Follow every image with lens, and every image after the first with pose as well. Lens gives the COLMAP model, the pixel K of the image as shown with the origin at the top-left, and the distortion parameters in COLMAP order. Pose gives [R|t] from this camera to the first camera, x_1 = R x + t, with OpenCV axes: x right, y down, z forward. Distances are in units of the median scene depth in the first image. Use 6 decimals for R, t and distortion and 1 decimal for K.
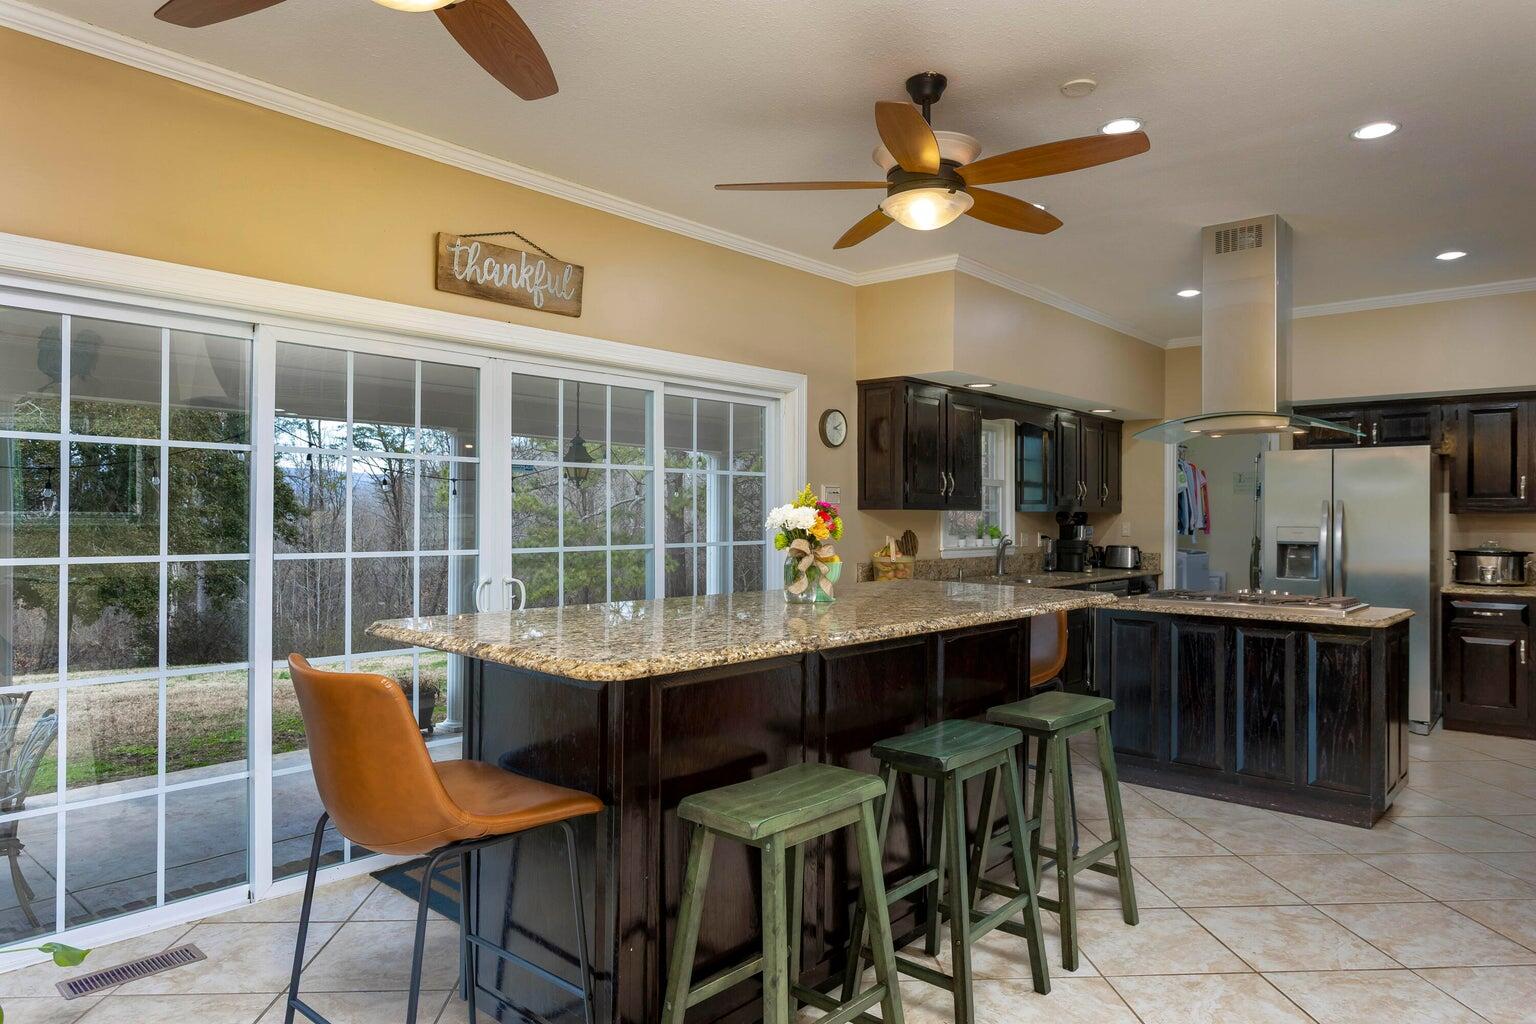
lens RADIAL K [[955.6, 0, 780.6], [0, 955.6, 513.0], [0, 0, 1]] dist [-0.001051, 0.003014]
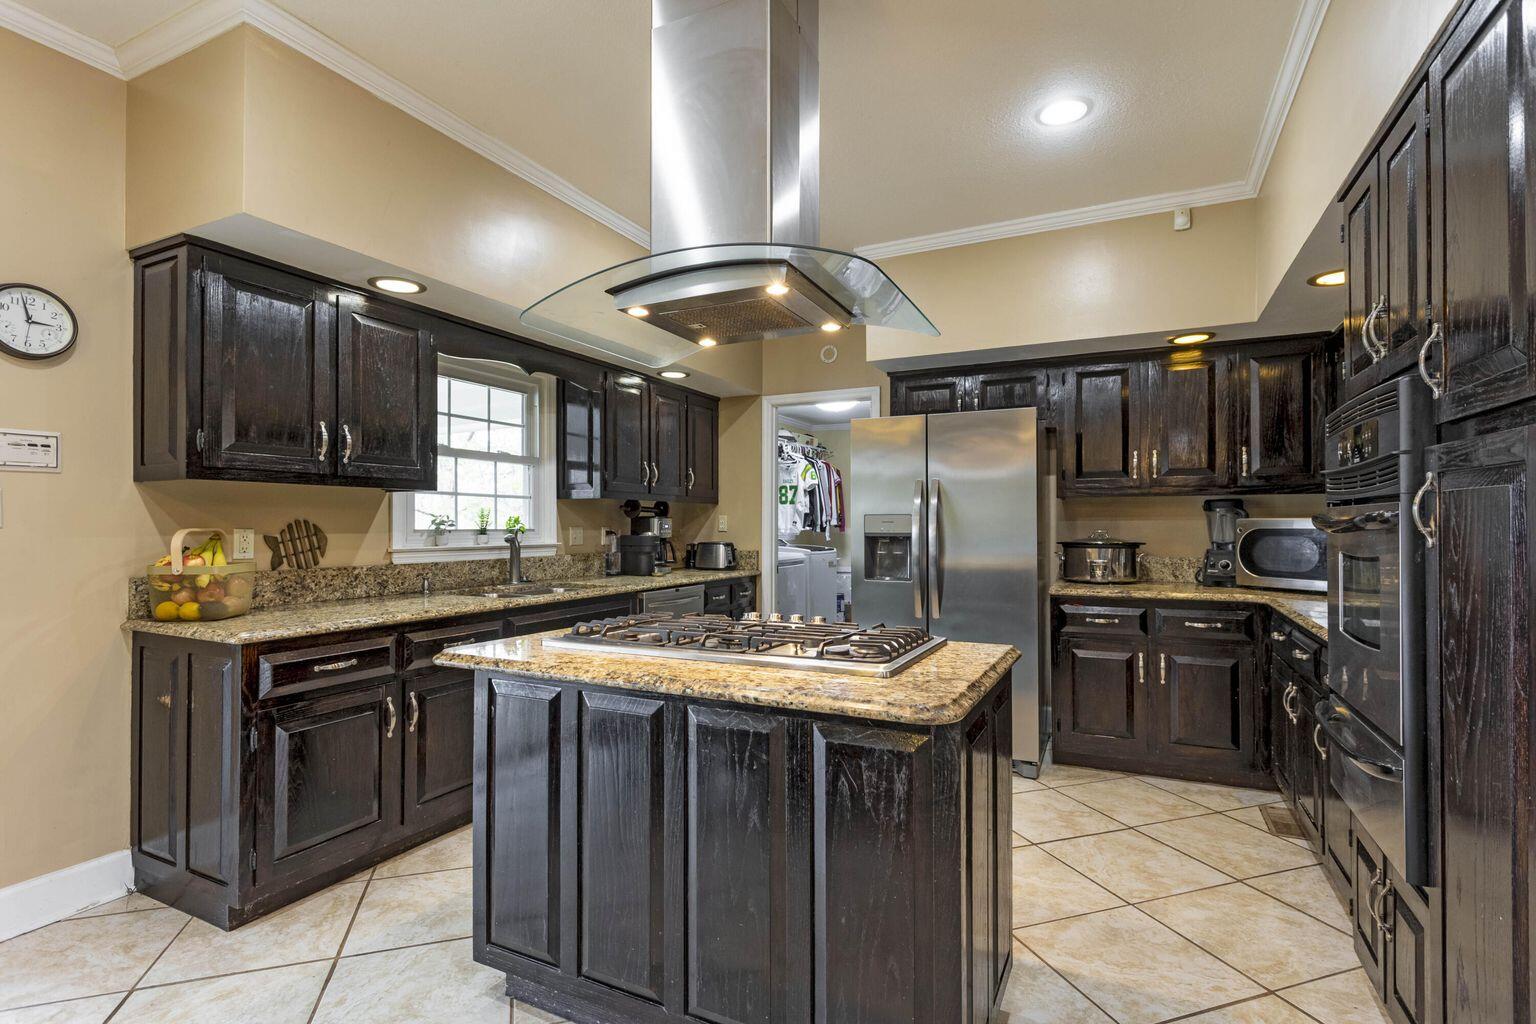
lens RADIAL K [[716.4, 0, 754.5], [0, 716.4, 522.7], [0, 0, 1]] dist [-0.001408, -0.000598]
pose [[0.973667, -0.006337, 0.227887, 0.297216], [0.006458, 0.999979, 0.000213, 0.020184], [-0.227884, 0.001265, 0.973688, 0.447014]]
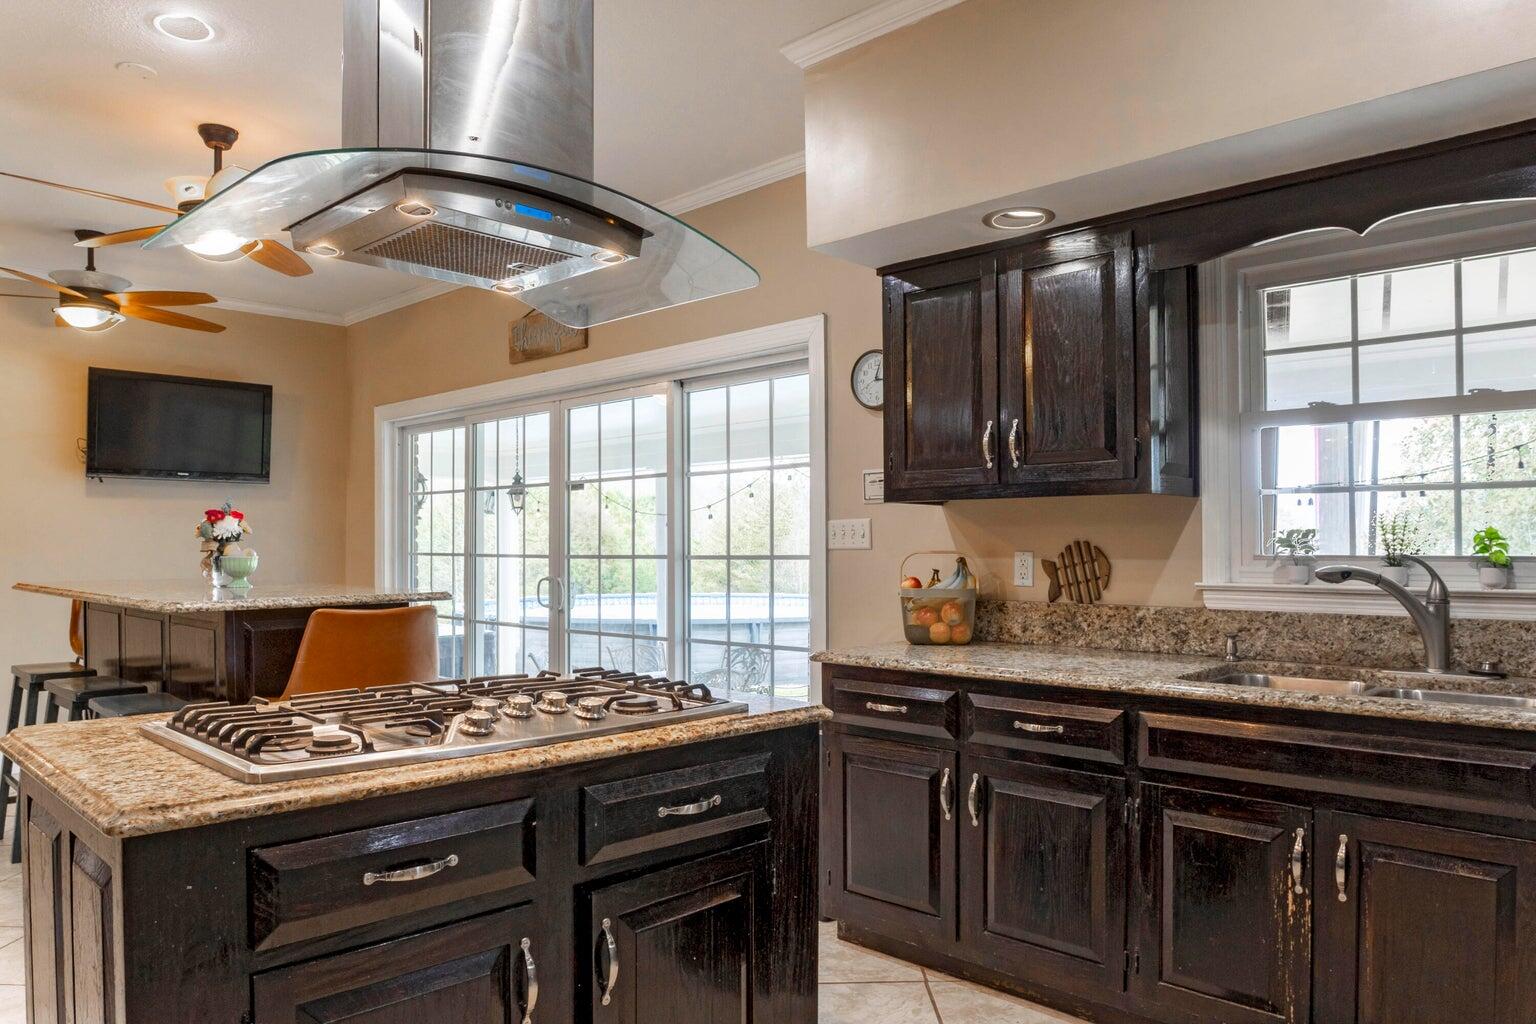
lens RADIAL K [[1075.0, 0, 768.2], [0, 1075.0, 525.5], [0, 0, 1]] dist [-0.008262, -0.000914]
pose [[-0.056870, -0.023635, -0.998102, 0.641532], [0.006265, 0.999692, -0.024030, 0.020837], [0.998362, -0.007620, -0.056704, 0.804731]]
